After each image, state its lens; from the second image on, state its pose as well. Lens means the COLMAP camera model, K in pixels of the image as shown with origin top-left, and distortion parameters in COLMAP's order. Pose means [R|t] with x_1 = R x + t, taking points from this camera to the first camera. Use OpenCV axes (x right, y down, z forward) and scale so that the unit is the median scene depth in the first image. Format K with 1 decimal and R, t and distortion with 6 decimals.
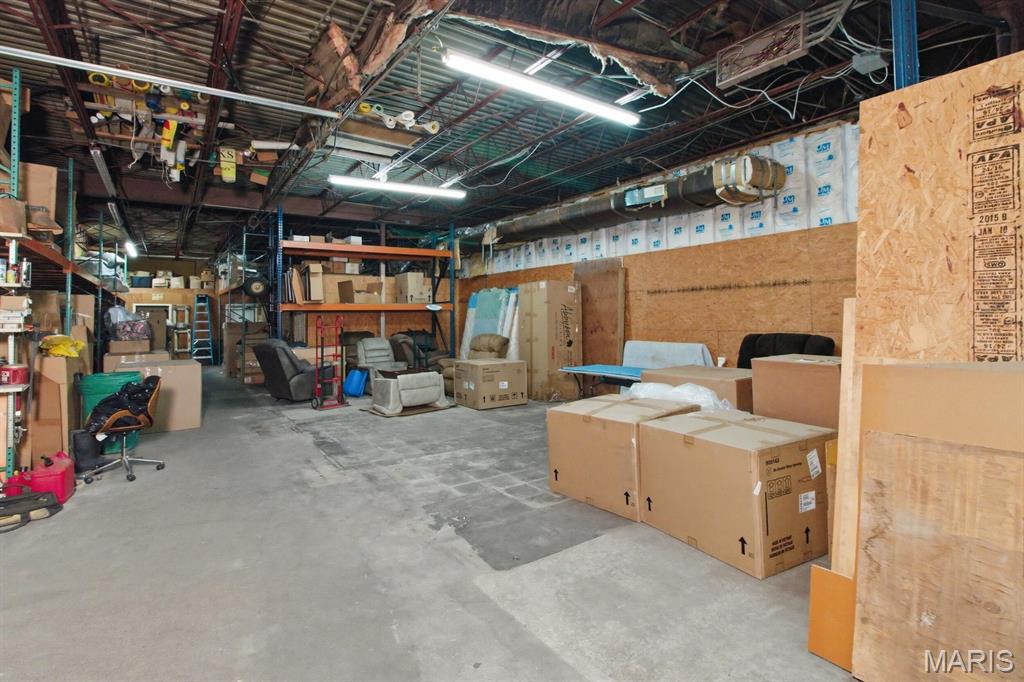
lens RADIAL K [[489.5, 0, 501.9], [0, 489.5, 311.4], [0, 0, 1]] dist [0.003797, -0.000345]
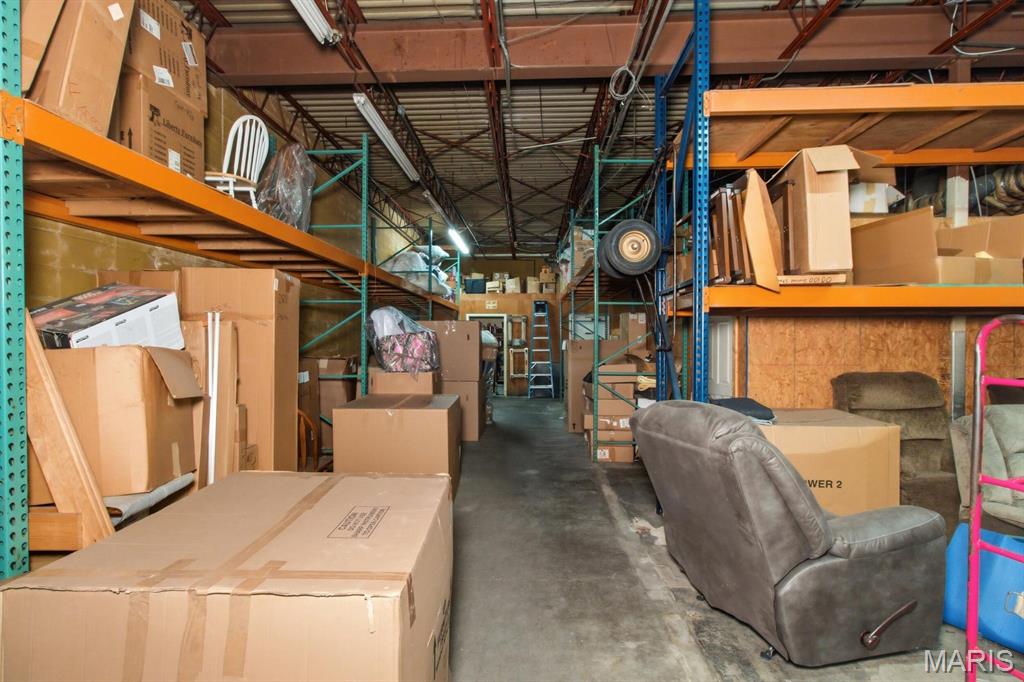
lens RADIAL K [[489.5, 0, 511.2], [0, 489.5, 339.4], [0, 0, 1]] dist [0.003797, -0.000345]
pose [[0.803443, 0.014352, -0.595209, -0.251566], [-0.002367, 0.999779, 0.020912, 0.009460], [0.595378, -0.015393, 0.803299, 0.459091]]
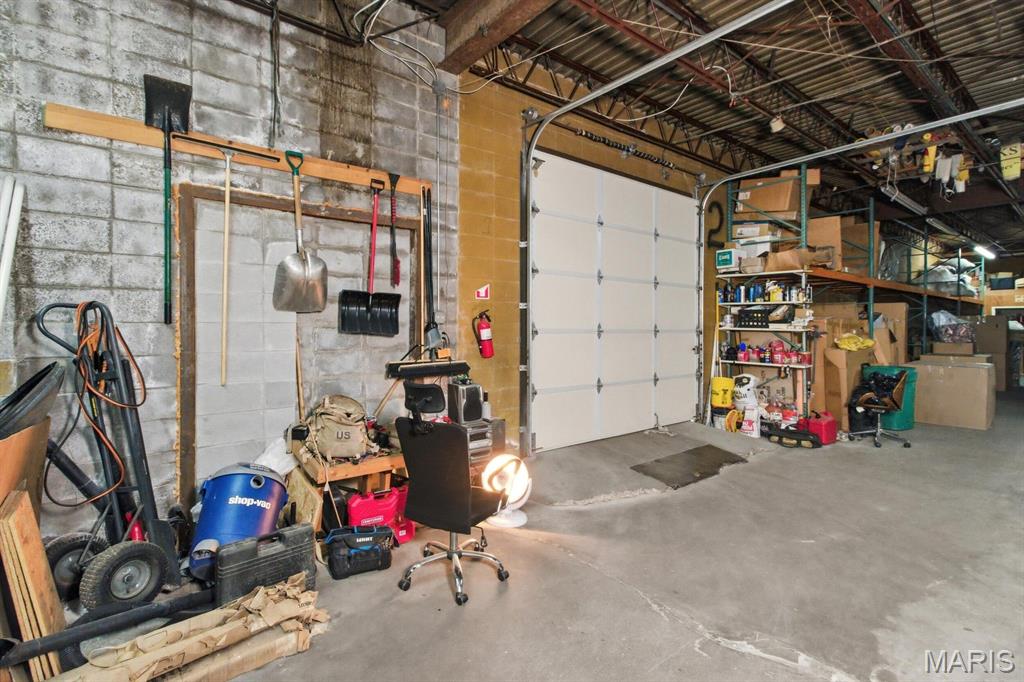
lens RADIAL K [[489.5, 0, 510.9], [0, 489.5, 326.1], [0, 0, 1]] dist [0.003797, -0.000345]
pose [[0.074604, 0.011164, -0.997151, 0.160814], [0.012104, 0.999854, 0.012100, -0.001242], [0.997140, -0.012972, 0.074458, -0.021194]]
